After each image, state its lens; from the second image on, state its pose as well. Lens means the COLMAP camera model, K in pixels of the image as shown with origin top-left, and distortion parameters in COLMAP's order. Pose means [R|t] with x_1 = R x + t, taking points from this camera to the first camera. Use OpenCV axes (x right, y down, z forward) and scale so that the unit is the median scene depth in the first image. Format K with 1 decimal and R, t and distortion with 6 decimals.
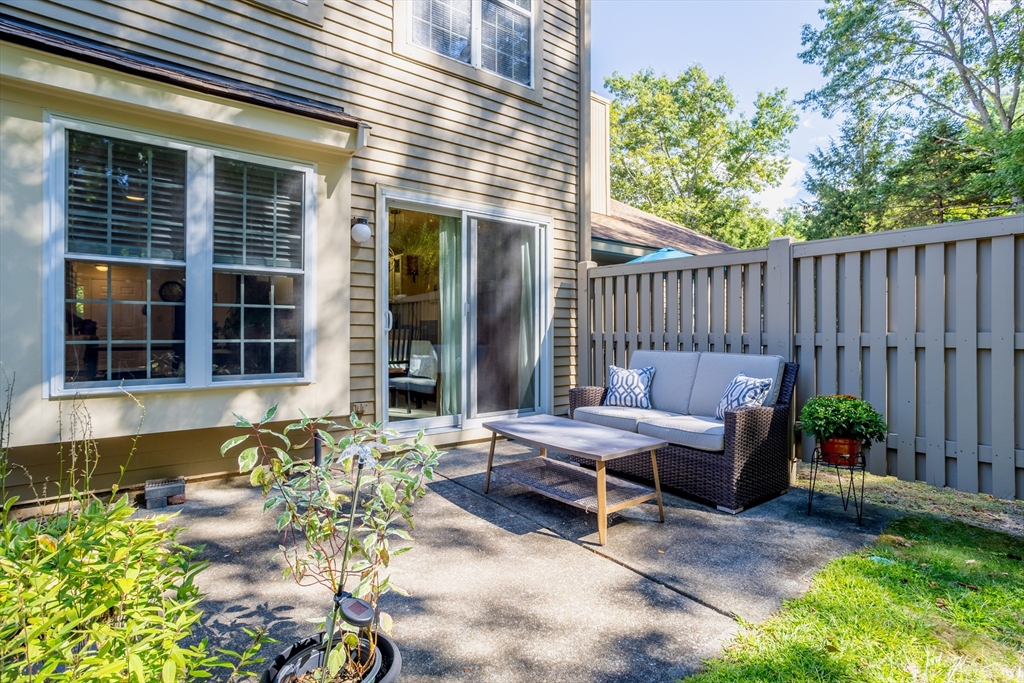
lens RADIAL K [[498.5, 0, 511.6], [0, 498.5, 343.3], [0, 0, 1]] dist [-0.043113, 0.022726]
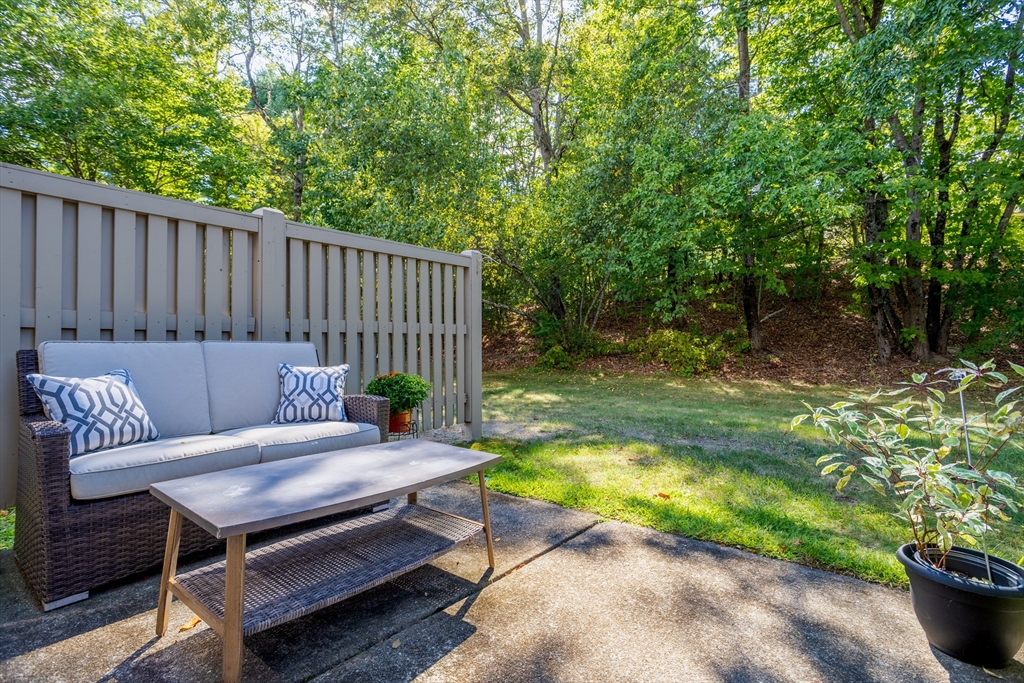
lens RADIAL K [[498.5, 0, 509.0], [0, 498.5, 339.2], [0, 0, 1]] dist [-0.043113, 0.022726]
pose [[-0.255316, 0.003265, 0.966852, -0.478100], [0.009849, 0.999951, -0.000776, 0.021273], [-0.966807, 0.009324, -0.255336, 0.903845]]
